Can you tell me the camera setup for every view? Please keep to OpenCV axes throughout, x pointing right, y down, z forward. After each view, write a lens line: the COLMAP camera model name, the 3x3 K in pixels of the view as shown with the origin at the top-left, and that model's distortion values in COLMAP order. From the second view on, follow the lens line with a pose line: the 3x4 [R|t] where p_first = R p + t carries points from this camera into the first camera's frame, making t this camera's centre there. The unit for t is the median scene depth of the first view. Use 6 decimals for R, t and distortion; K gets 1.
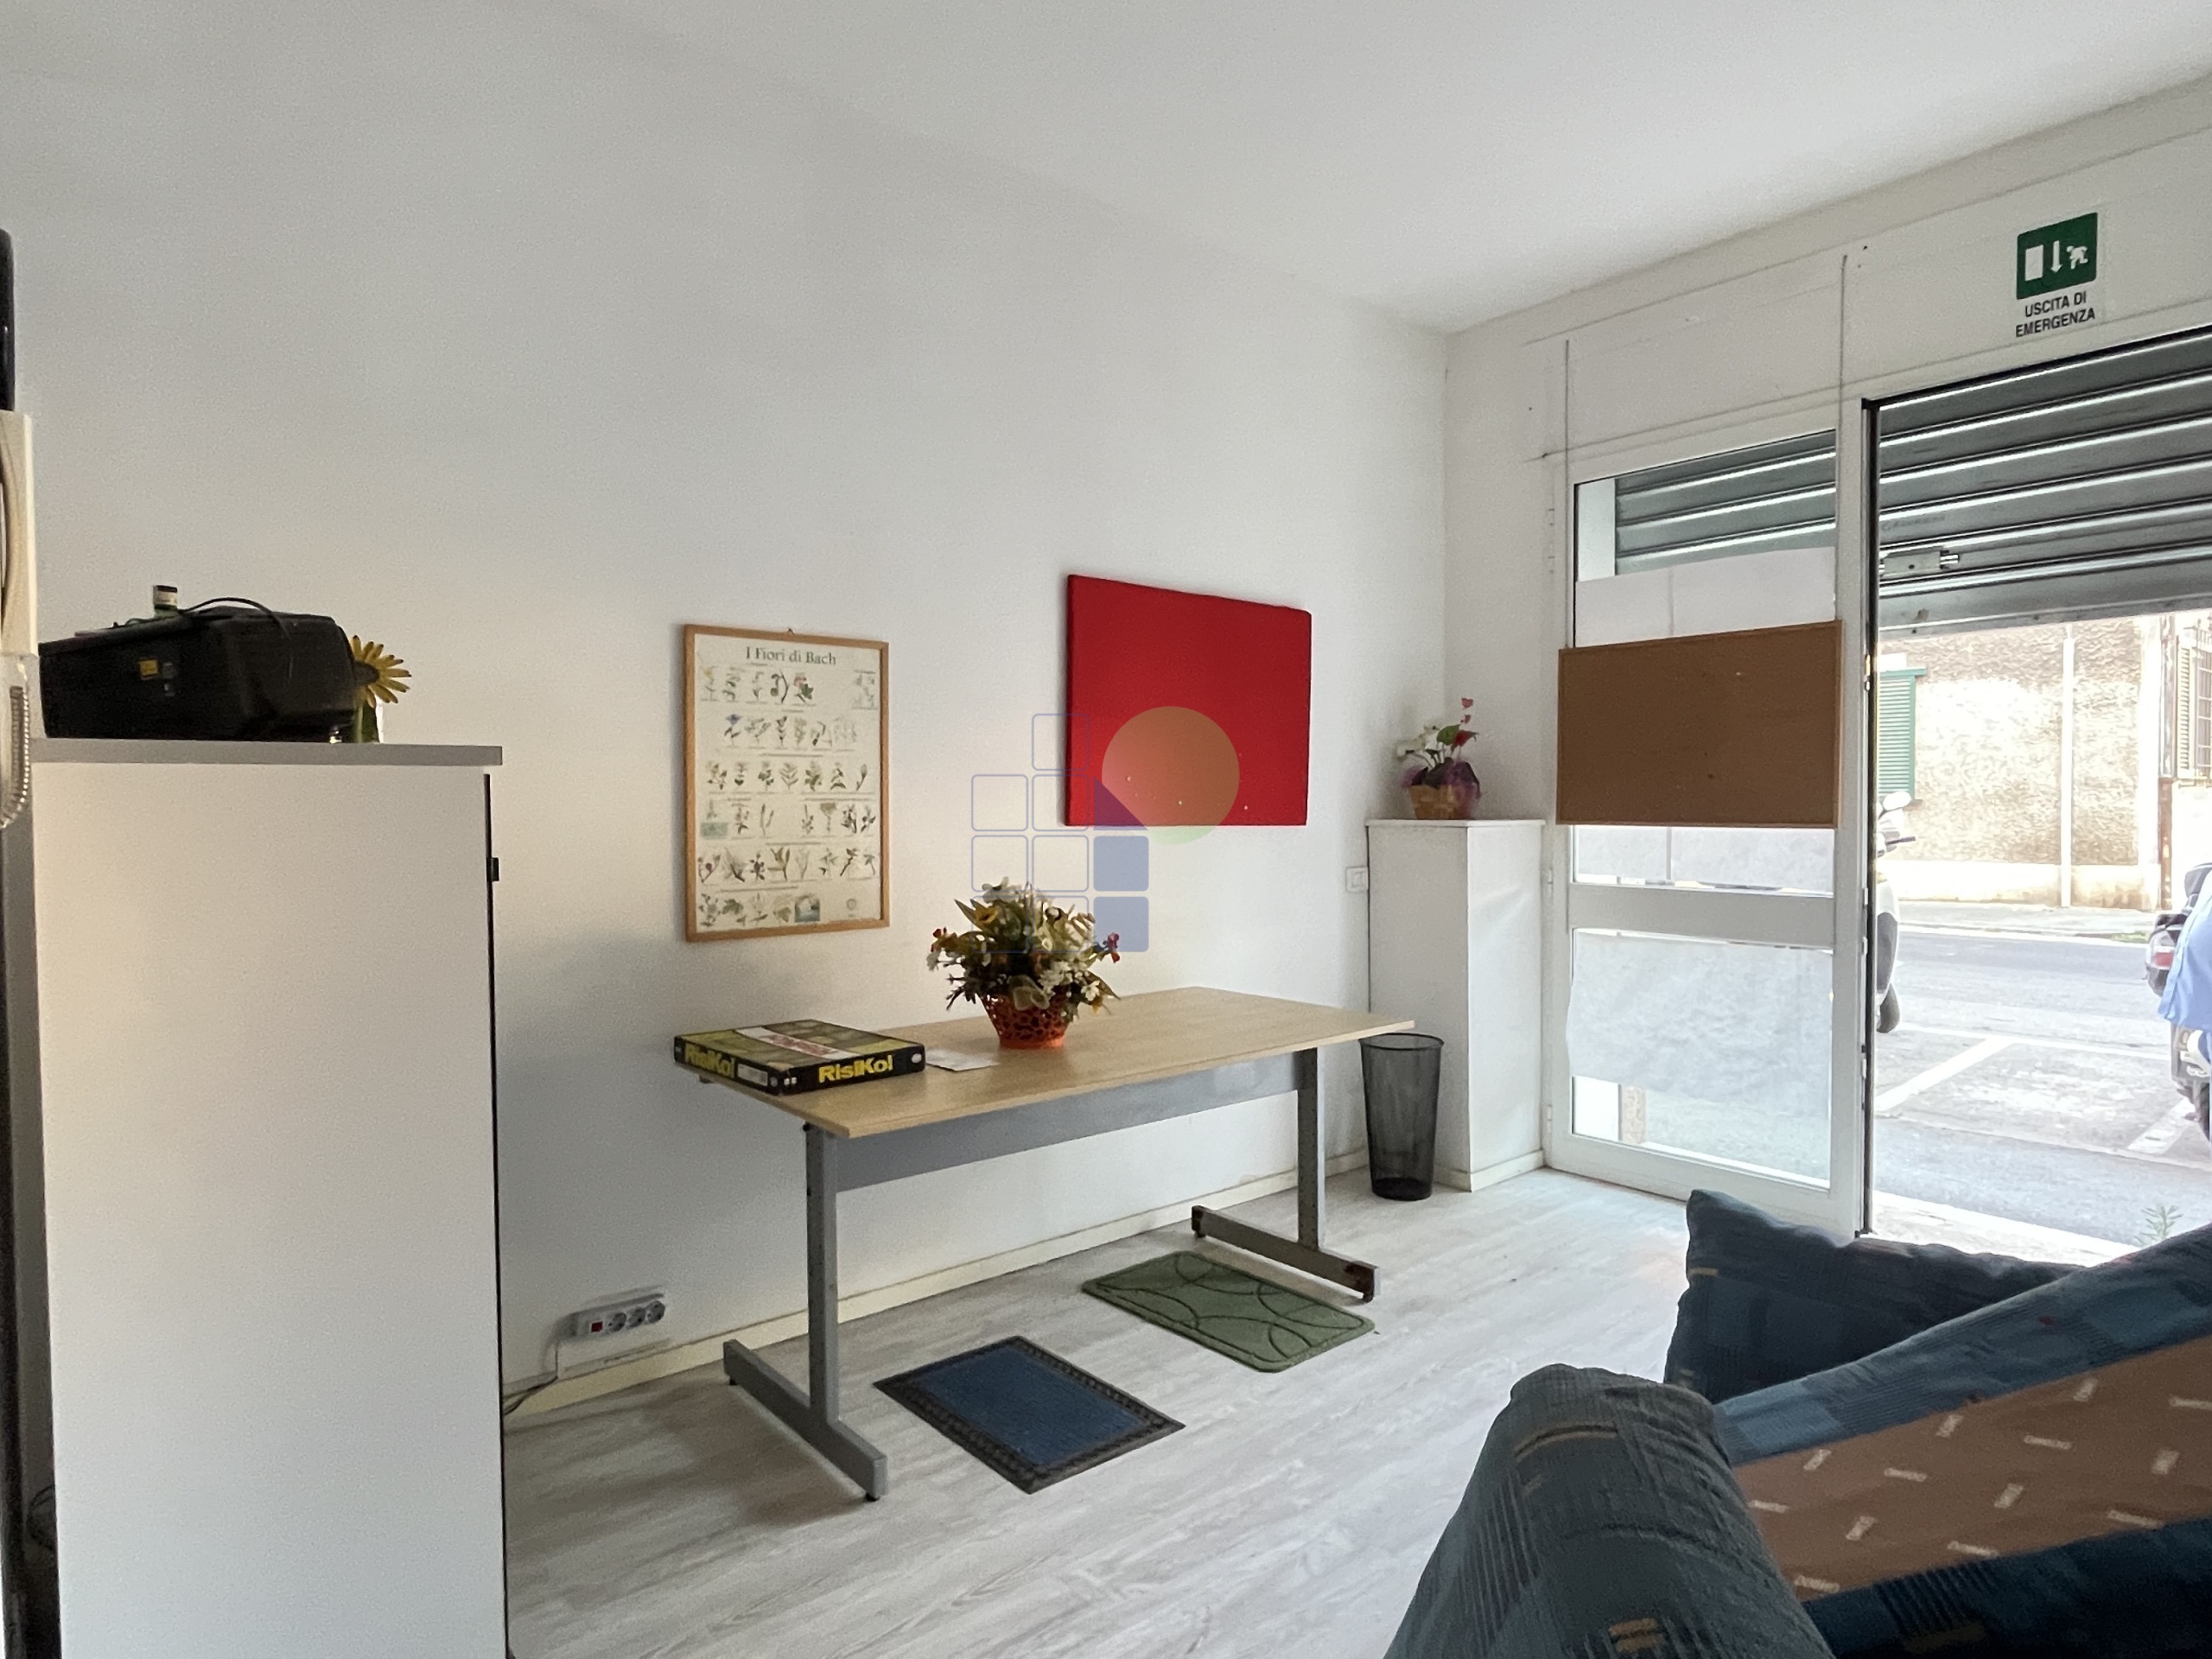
lens RADIAL K [[1275.7, 0, 1106.0], [0, 1275.7, 829.5], [0, 0, 1]] dist [0.002229, 0.001262]
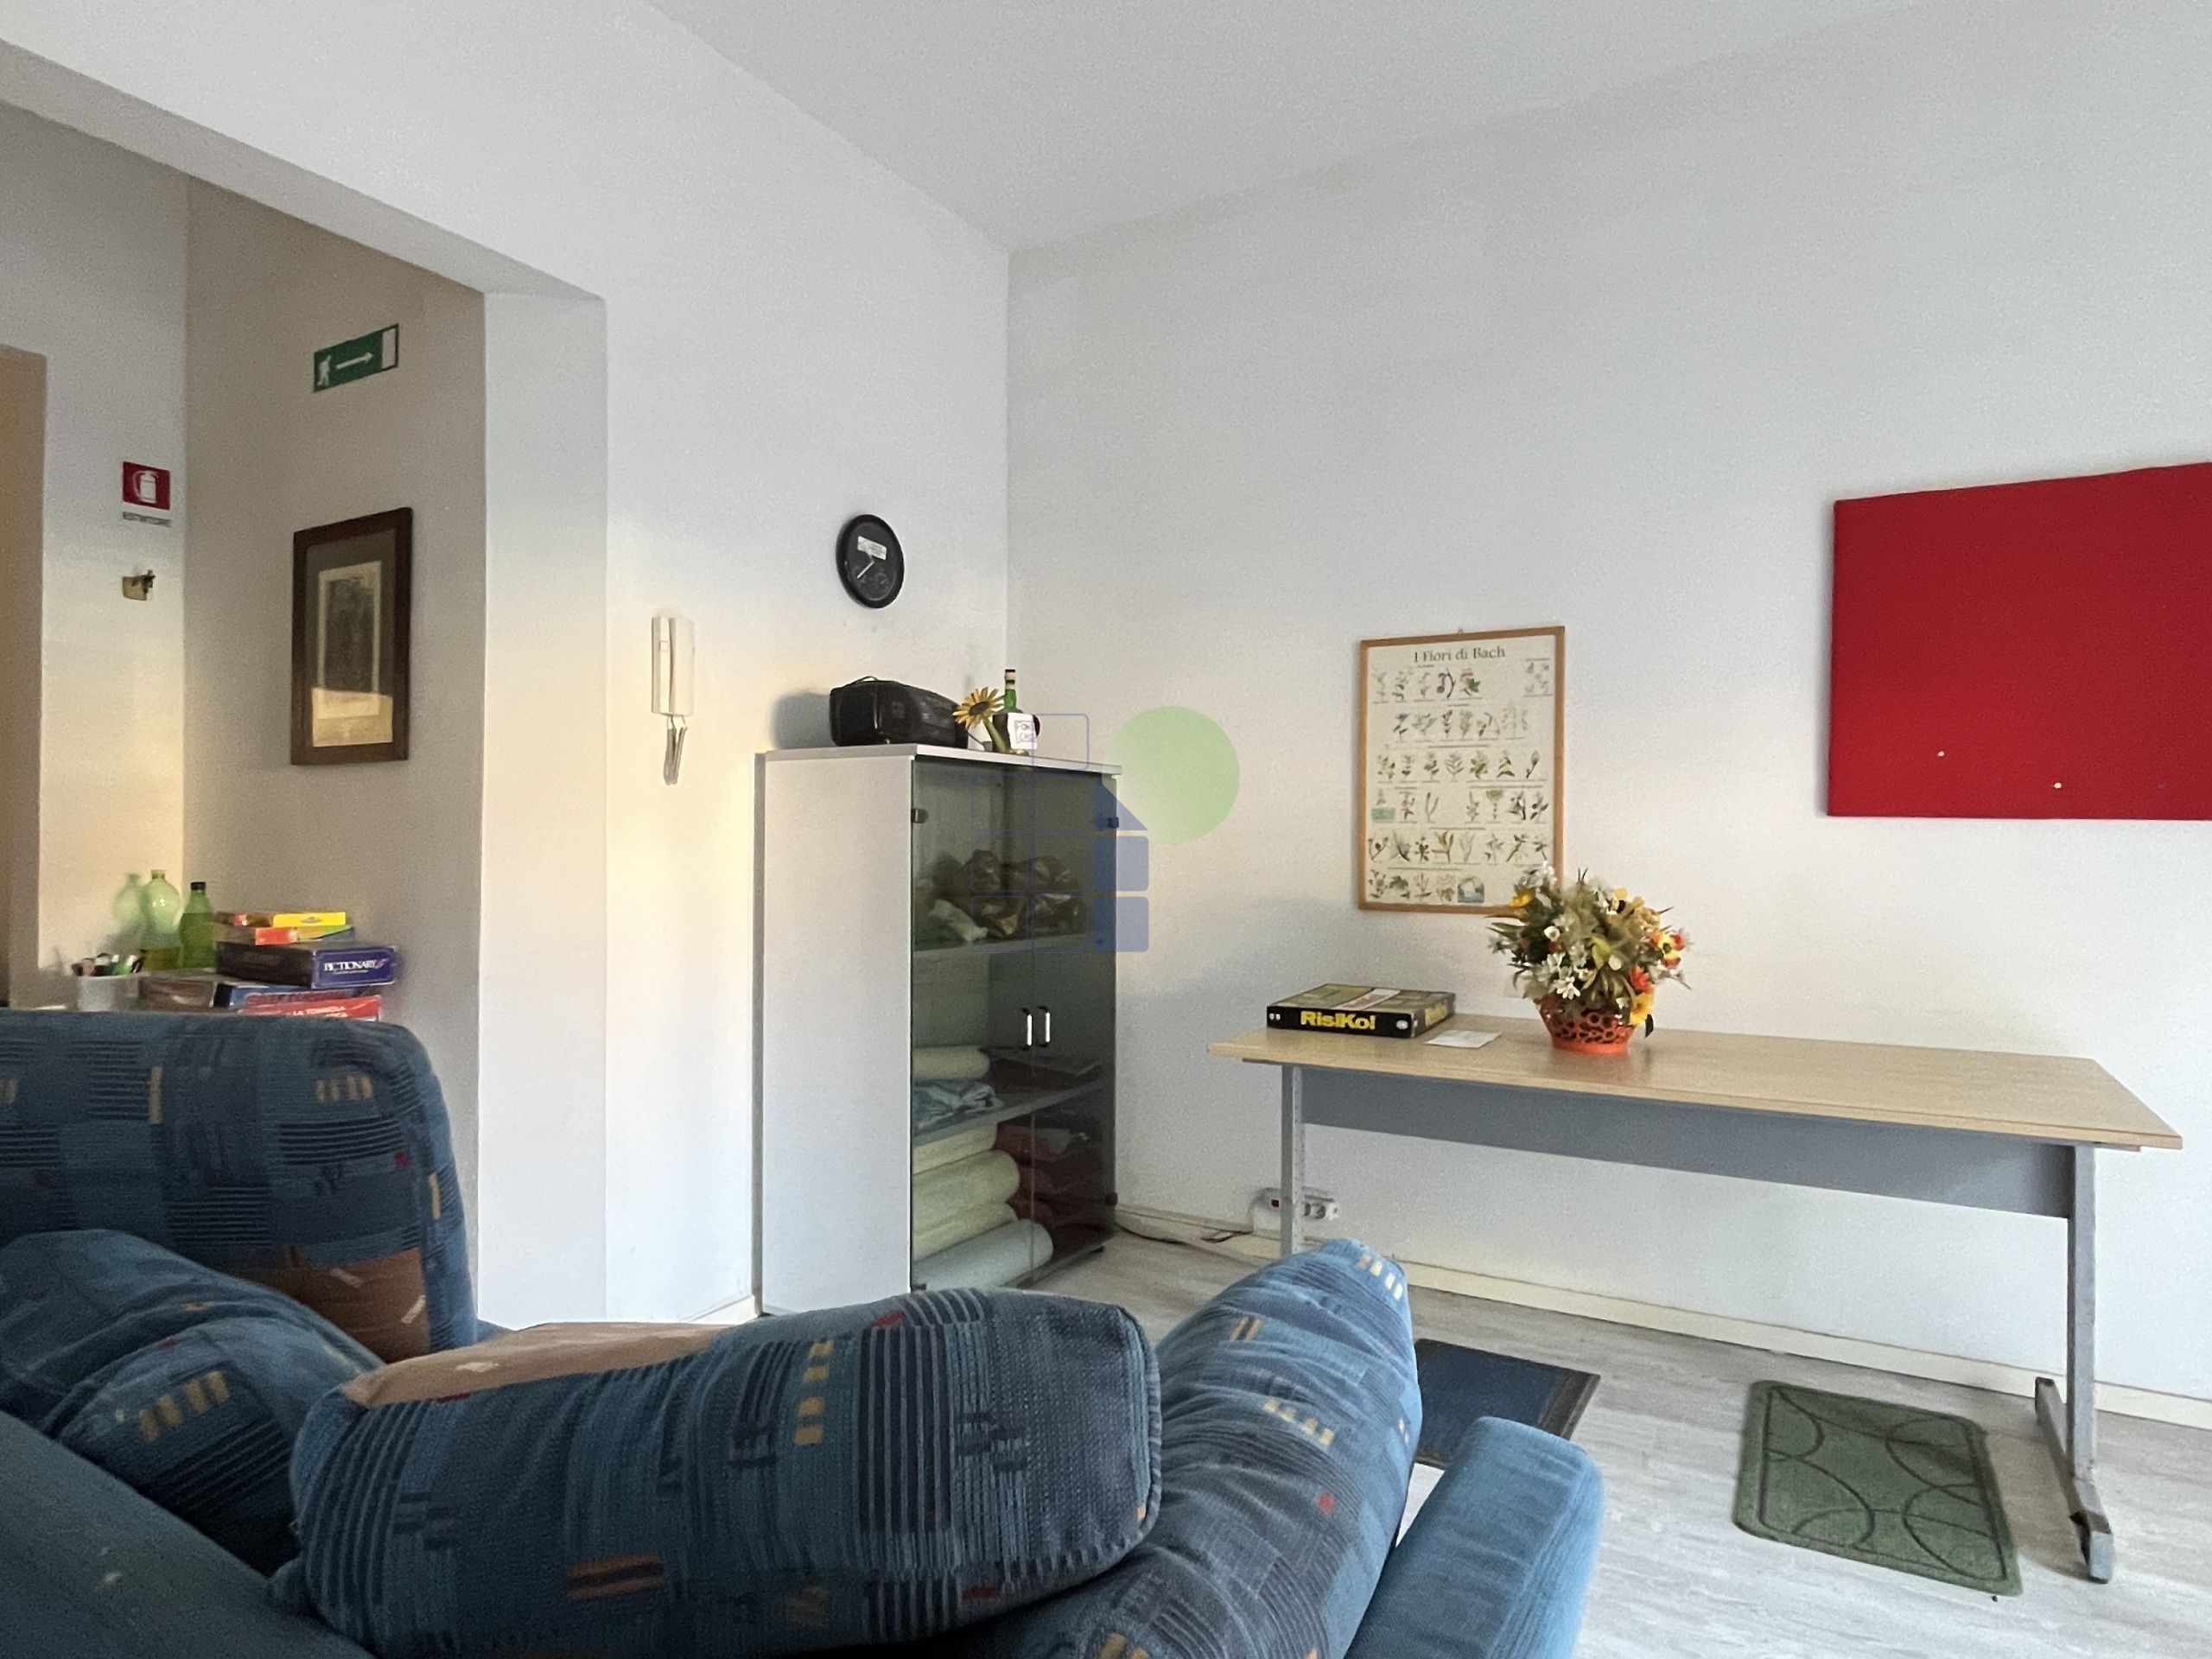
lens RADIAL K [[1275.7, 0, 1106.0], [0, 1275.7, 829.5], [0, 0, 1]] dist [0.002229, 0.001262]
pose [[0.342586, -0.001593, -0.939485, 0.667446], [-0.031480, 0.999418, -0.013174, 0.035584], [0.938959, 0.034088, 0.342336, 0.359577]]
